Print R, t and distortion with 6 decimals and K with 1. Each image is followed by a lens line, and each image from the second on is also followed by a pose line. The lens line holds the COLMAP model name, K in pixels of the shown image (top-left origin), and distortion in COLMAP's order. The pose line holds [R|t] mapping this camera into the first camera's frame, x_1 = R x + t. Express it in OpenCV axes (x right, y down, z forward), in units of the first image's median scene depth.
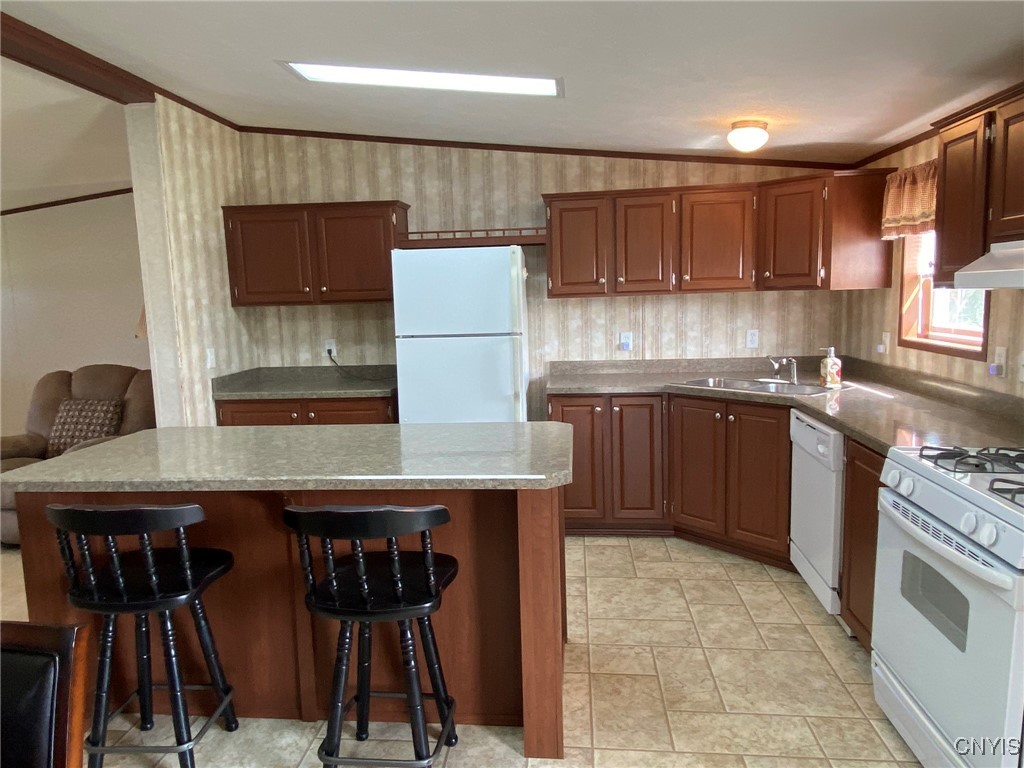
lens RADIAL K [[705.3, 0, 495.7], [0, 705.3, 377.7], [0, 0, 1]] dist [0.072965, -0.085882]
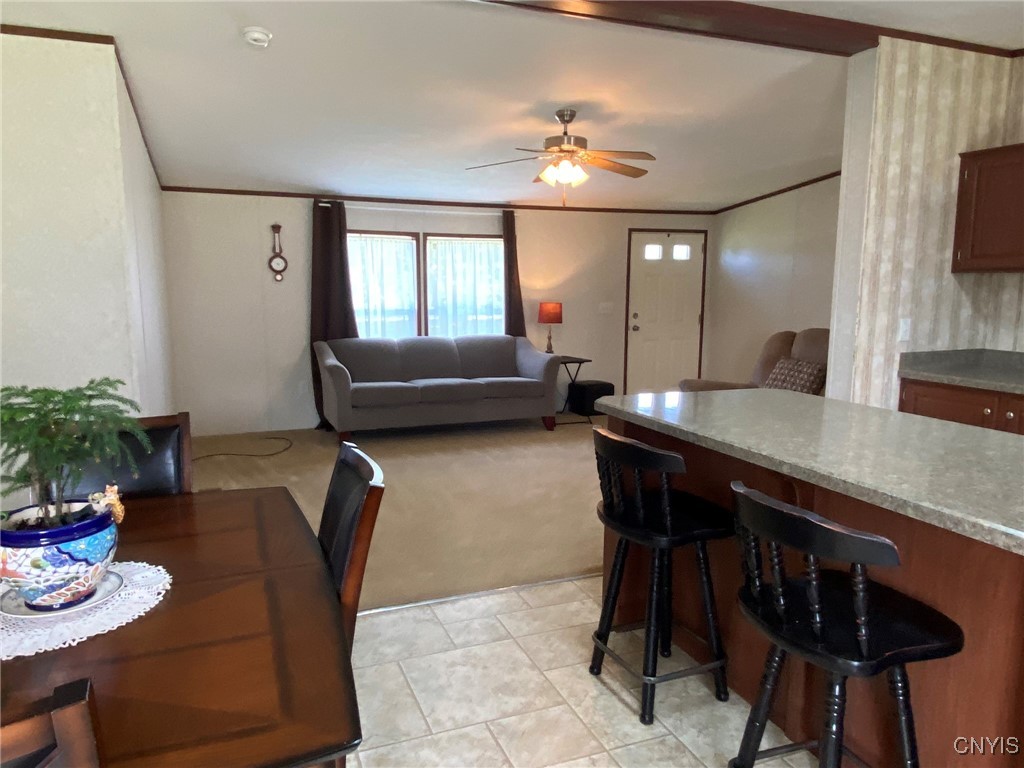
lens RADIAL K [[705.3, 0, 495.7], [0, 705.3, 377.7], [0, 0, 1]] dist [0.072965, -0.085882]
pose [[0.466416, 0.153787, -0.871095, 0.148356], [-0.123244, 0.986464, 0.108166, -0.002552], [0.875938, 0.056907, 0.479056, 0.137047]]
